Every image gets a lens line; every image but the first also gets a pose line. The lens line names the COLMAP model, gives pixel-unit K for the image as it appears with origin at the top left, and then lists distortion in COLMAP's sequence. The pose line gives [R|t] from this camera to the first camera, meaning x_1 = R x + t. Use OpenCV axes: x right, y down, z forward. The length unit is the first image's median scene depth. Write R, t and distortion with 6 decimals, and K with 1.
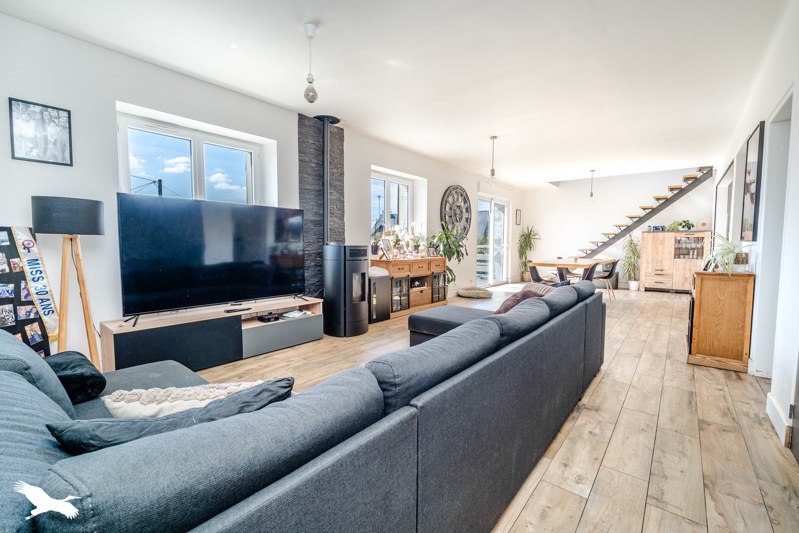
lens RADIAL K [[344.4, 0, 395.3], [0, 344.4, 263.1], [0, 0, 1]] dist [0.002747, 0.000375]
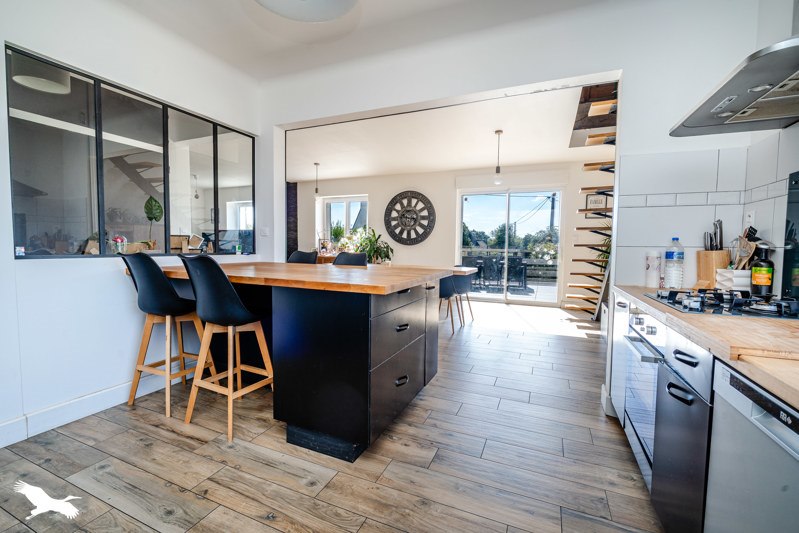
lens RADIAL K [[344.4, 0, 398.7], [0, 344.4, 265.8], [0, 0, 1]] dist [0.002747, 0.000375]
pose [[0.278244, 0.060200, -0.958622, 1.989078], [-0.075766, 0.996300, 0.040574, -0.049353], [0.957517, 0.061342, 0.281776, 1.045797]]
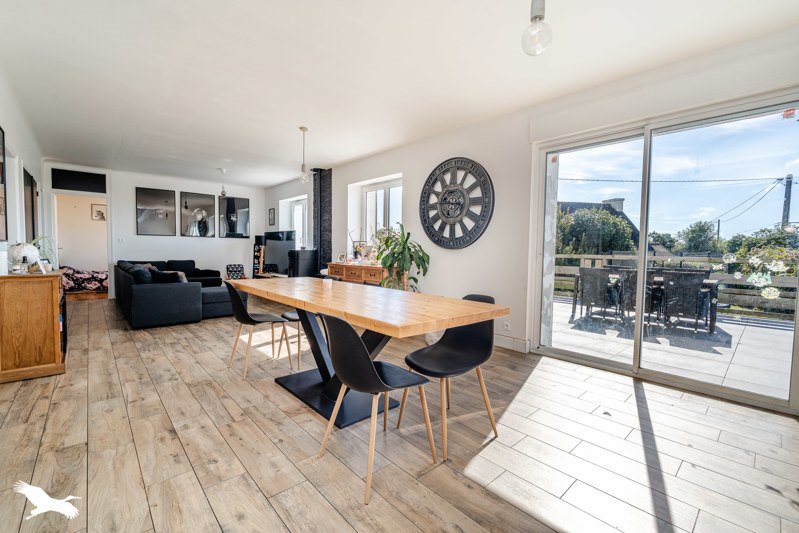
lens RADIAL K [[344.4, 0, 395.8], [0, 344.4, 265.3], [0, 0, 1]] dist [0.002747, 0.000375]
pose [[-0.144908, 0.045221, -0.988411, 1.374244], [-0.078077, 0.995317, 0.056984, -0.084504], [0.986360, 0.085430, -0.140699, 1.573459]]
